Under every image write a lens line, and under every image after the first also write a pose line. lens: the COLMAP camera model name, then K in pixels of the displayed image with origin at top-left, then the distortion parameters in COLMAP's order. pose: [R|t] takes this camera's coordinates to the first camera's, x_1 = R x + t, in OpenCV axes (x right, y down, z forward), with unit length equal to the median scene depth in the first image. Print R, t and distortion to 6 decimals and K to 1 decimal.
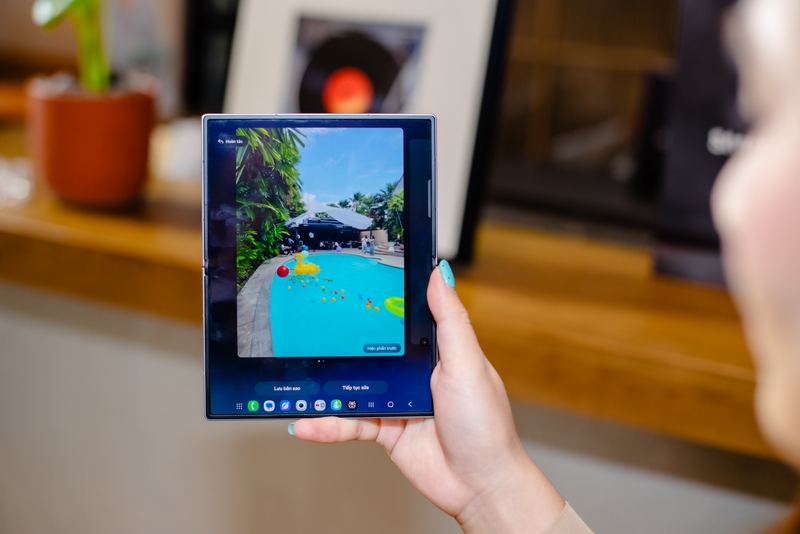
lens RADIAL K [[1289.7, 0, 374.2], [0, 1289.7, 234.7], [0, 0, 1]] dist [0.324900, 0.000000]
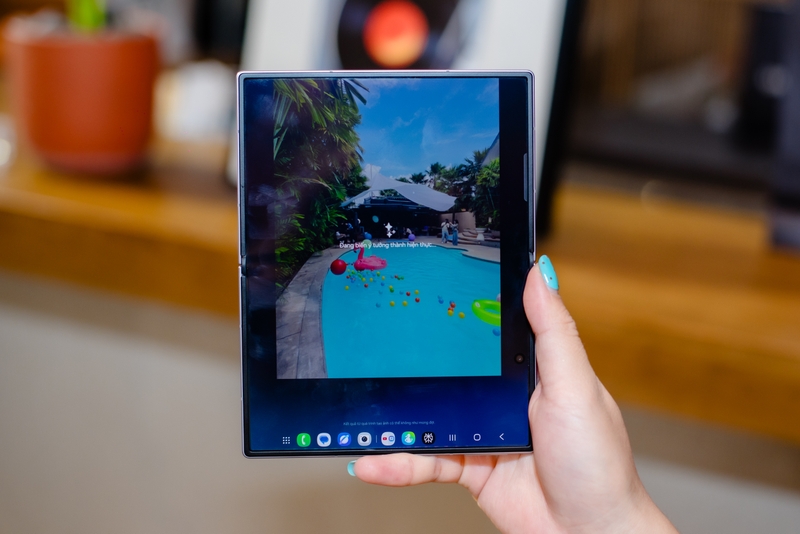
lens RADIAL K [[1289.7, 0, 374.3], [0, 1289.7, 287.4], [0, 0, 1]] dist [0.324900, 0.000000]
pose [[0.998665, -0.004387, -0.051471, -0.009249], [0.005760, 0.999630, 0.026569, 0.018211], [0.051335, -0.026830, 0.998321, 0.216631]]
